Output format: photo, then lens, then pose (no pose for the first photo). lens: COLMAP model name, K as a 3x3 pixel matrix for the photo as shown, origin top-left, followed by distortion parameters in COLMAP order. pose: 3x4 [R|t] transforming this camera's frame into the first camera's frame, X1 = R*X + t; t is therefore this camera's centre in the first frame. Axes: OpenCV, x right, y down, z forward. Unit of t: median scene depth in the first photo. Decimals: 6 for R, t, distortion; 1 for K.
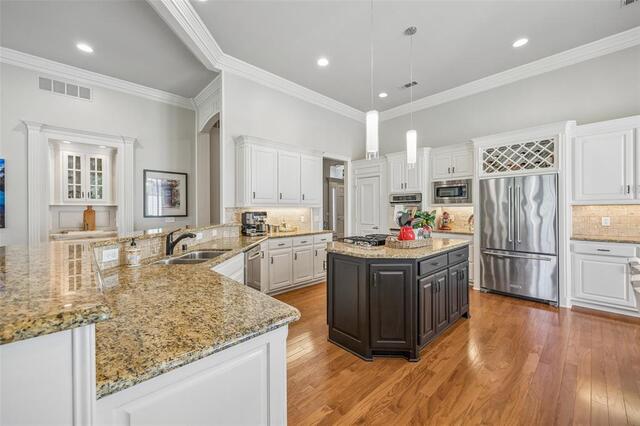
lens RADIAL K [[250.3, 0, 323.9], [0, 250.3, 209.5], [0, 0, 1]] dist [-0.005584, 0.001615]
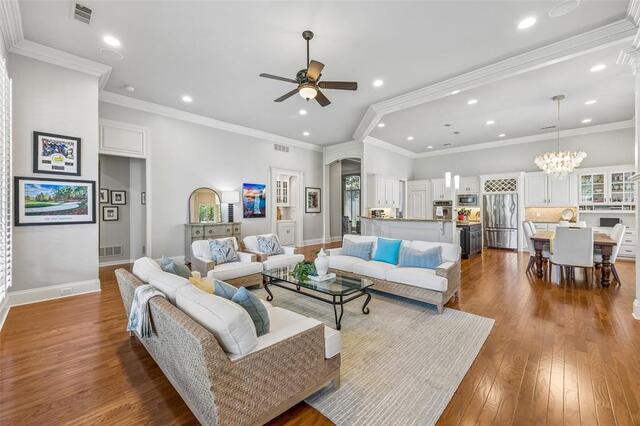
lens RADIAL K [[250.3, 0, 319.8], [0, 250.3, 209.5], [0, 0, 1]] dist [-0.005584, 0.001615]
pose [[0.999299, 0.002441, 0.037352, -0.818688], [-0.002506, 0.999995, 0.001716, 0.002644], [-0.037347, -0.001809, 0.999301, -1.039322]]
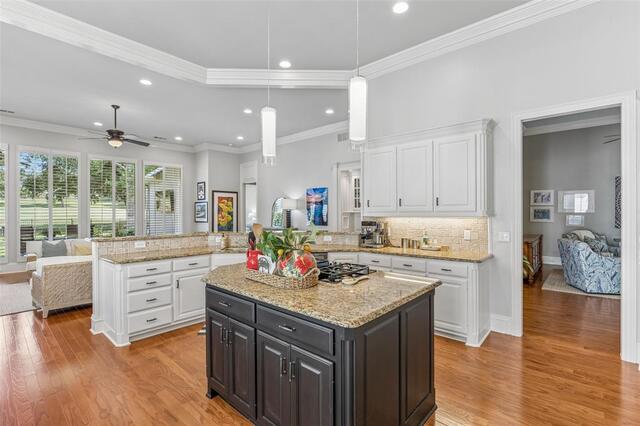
lens RADIAL K [[299.7, 0, 320.1], [0, 299.7, 213.0], [0, 0, 1]] dist [-0.005415, 0.000504]
pose [[0.077238, 0.008201, -0.996979, 0.807222], [0.005115, 0.999950, 0.008622, -0.032756], [0.997000, -0.005765, 0.077192, 0.724838]]
